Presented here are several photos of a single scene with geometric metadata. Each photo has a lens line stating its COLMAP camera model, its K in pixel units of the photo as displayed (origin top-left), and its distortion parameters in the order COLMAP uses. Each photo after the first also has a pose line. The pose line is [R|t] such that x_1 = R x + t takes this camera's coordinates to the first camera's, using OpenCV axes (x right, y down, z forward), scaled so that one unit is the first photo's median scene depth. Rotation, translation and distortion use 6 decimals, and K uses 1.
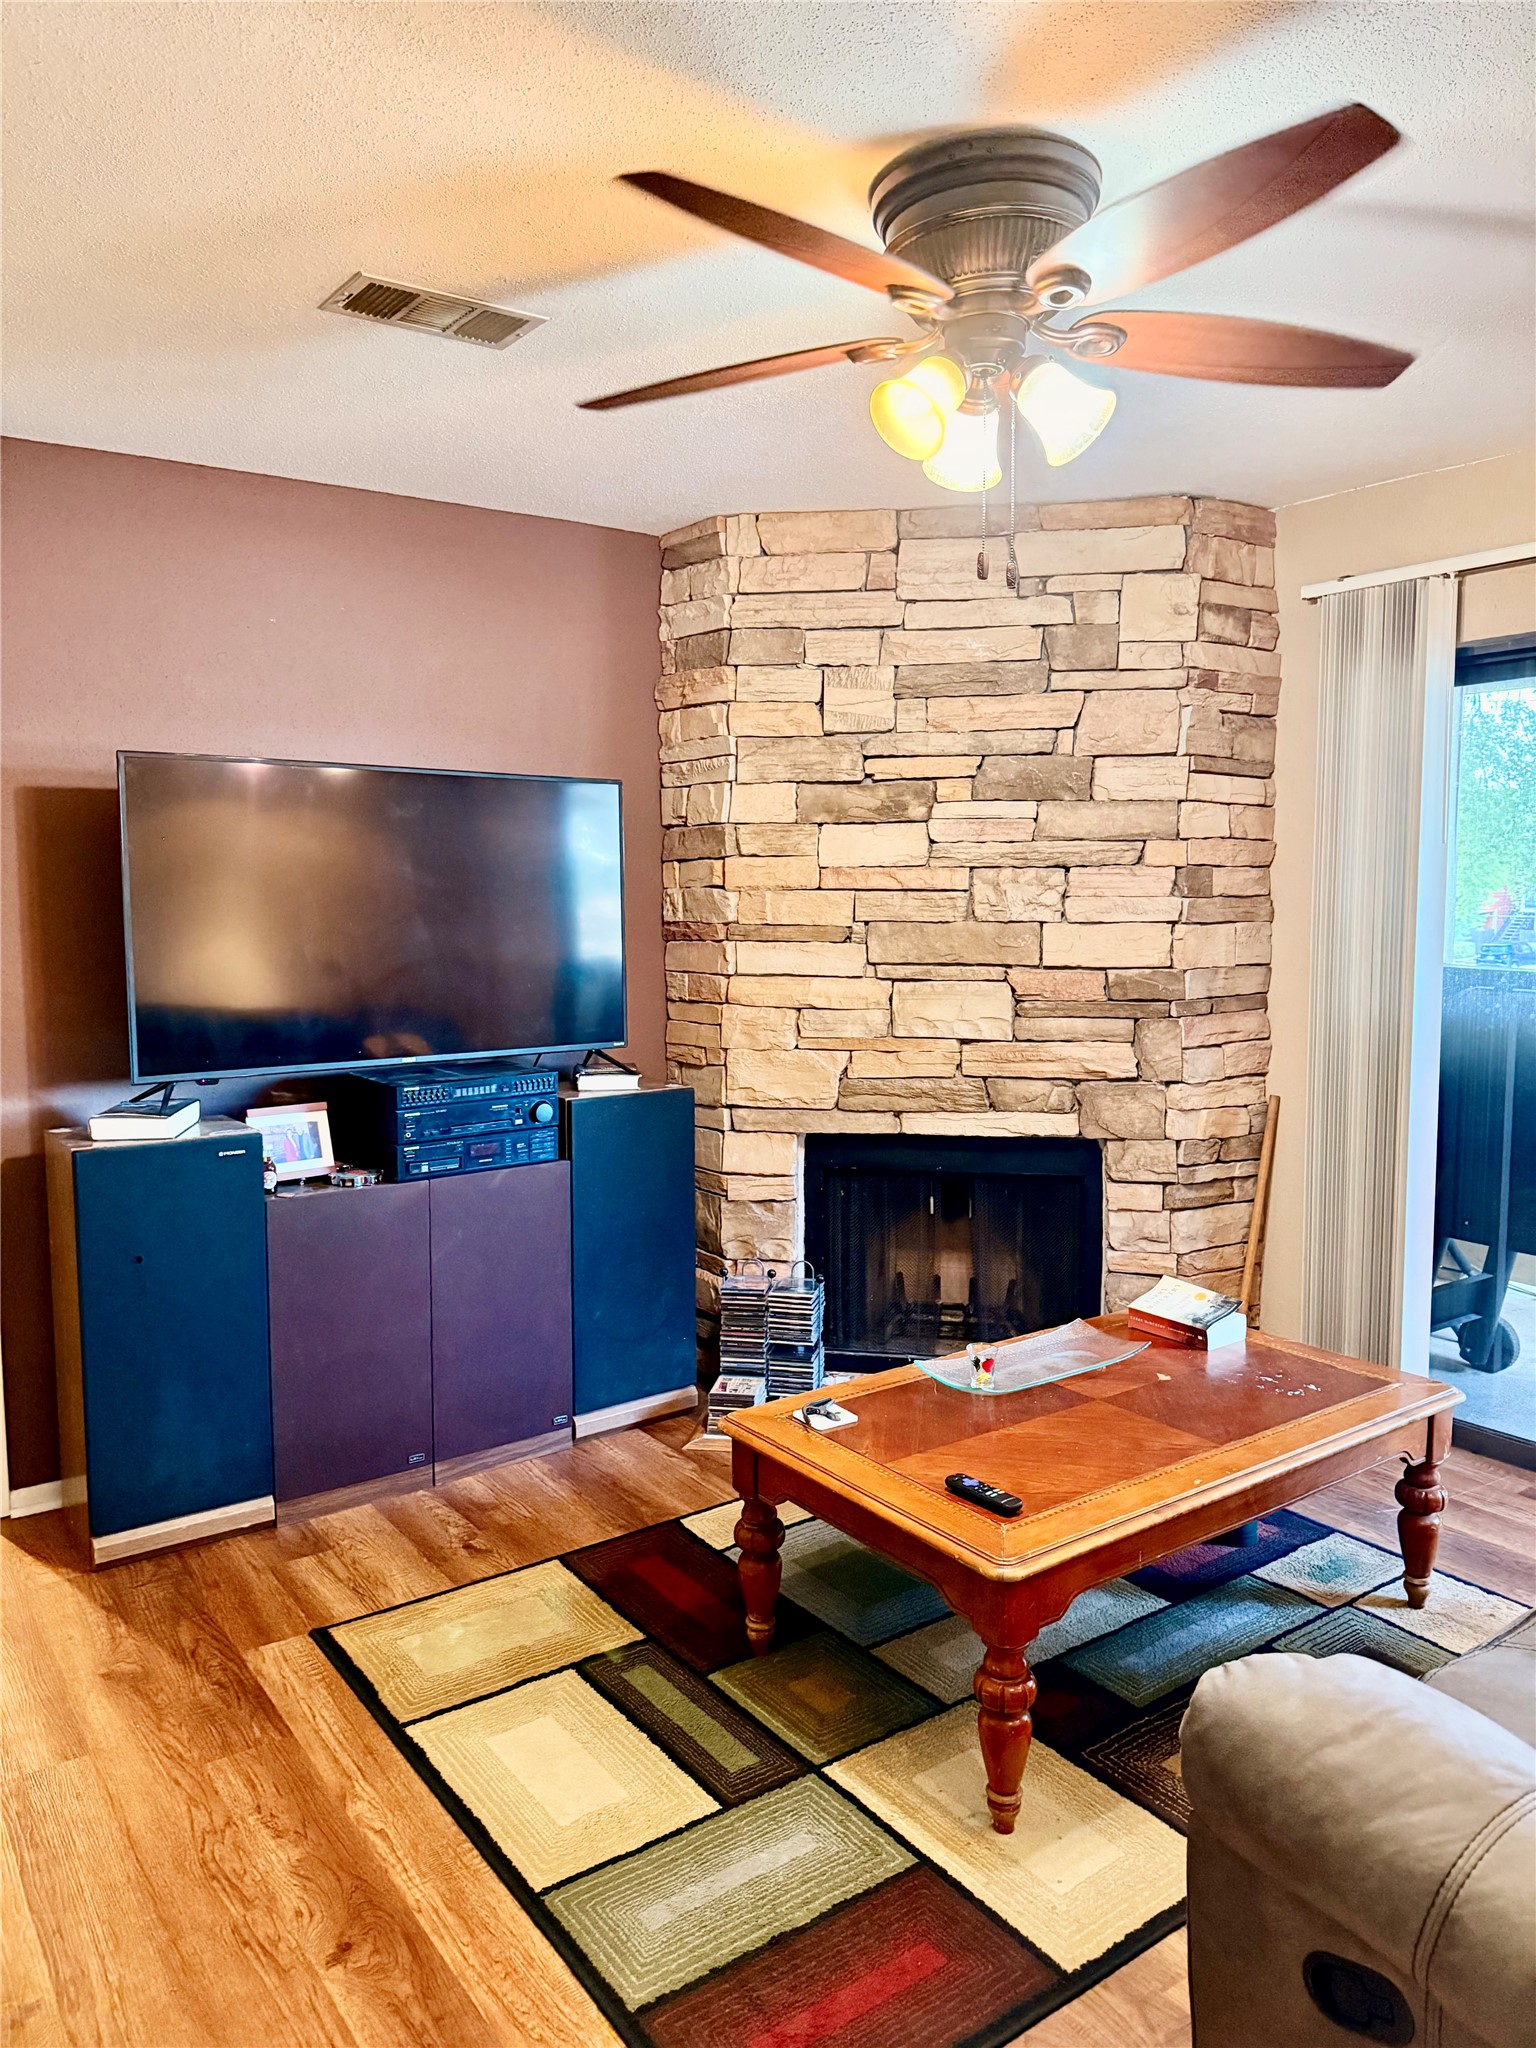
lens RADIAL K [[1436.7, 0, 758.7], [0, 1436.7, 1035.4], [0, 0, 1]] dist [0.053780, -0.027078]
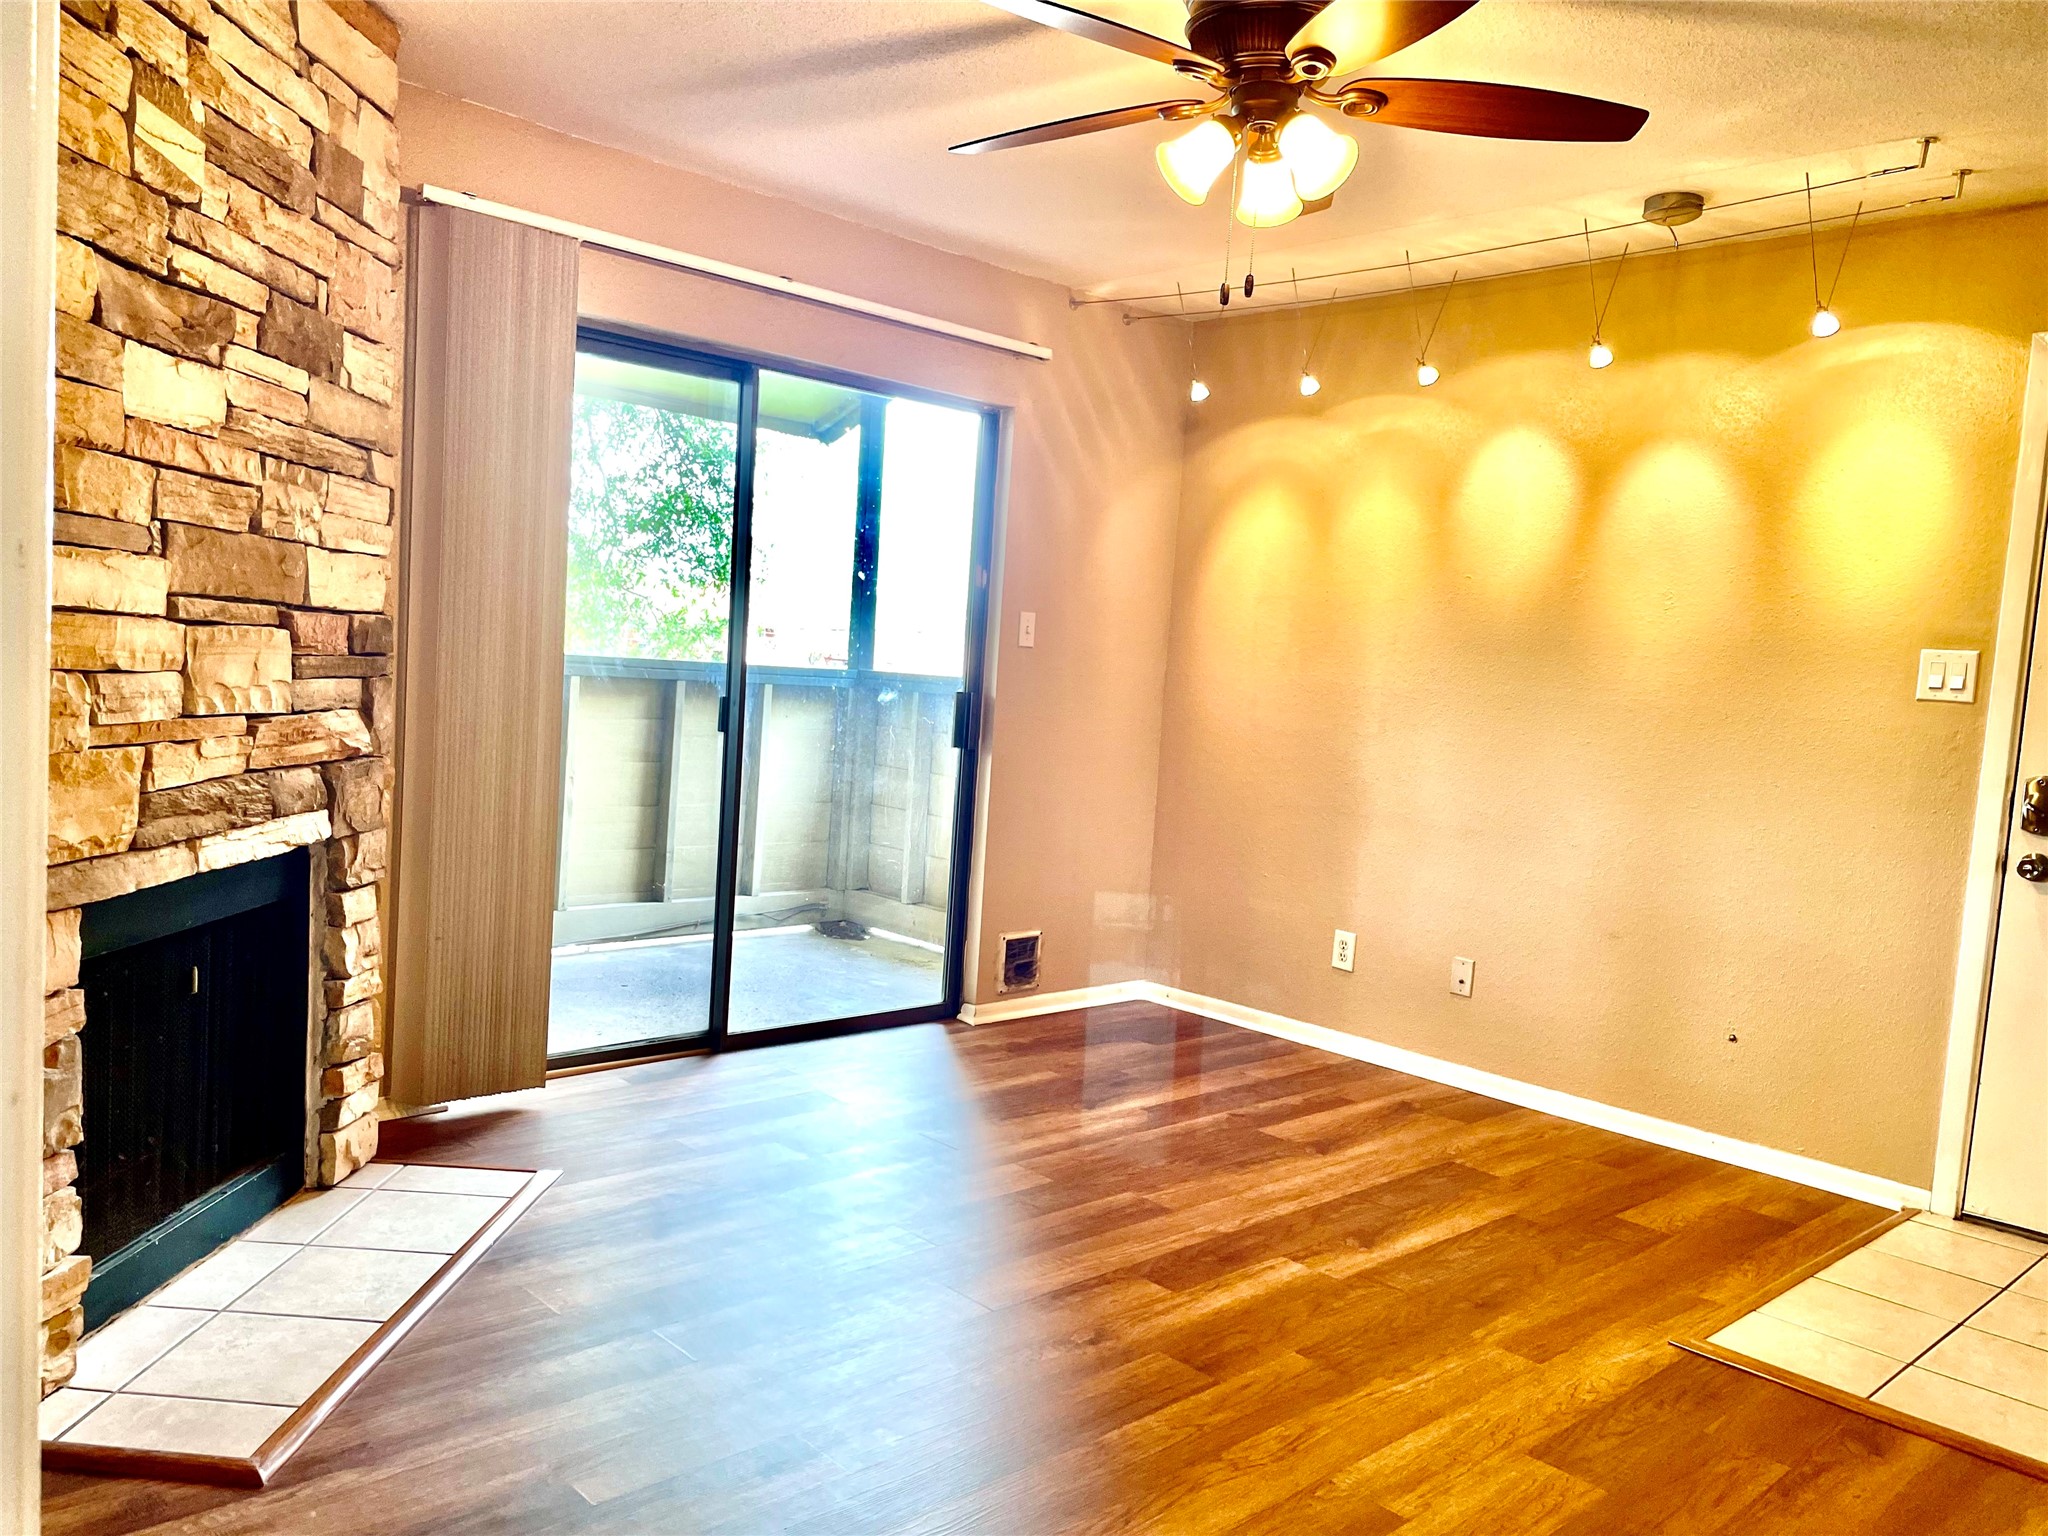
lens RADIAL K [[1552.4, 0, 1022.5], [0, 1552.4, 788.2], [0, 0, 1]] dist [0.074798, -0.096245]
pose [[-0.152260, -0.088051, 0.984410, -0.636343], [0.040359, 0.994639, 0.095208, -0.018520], [-0.987516, 0.054226, -0.147890, 0.775685]]
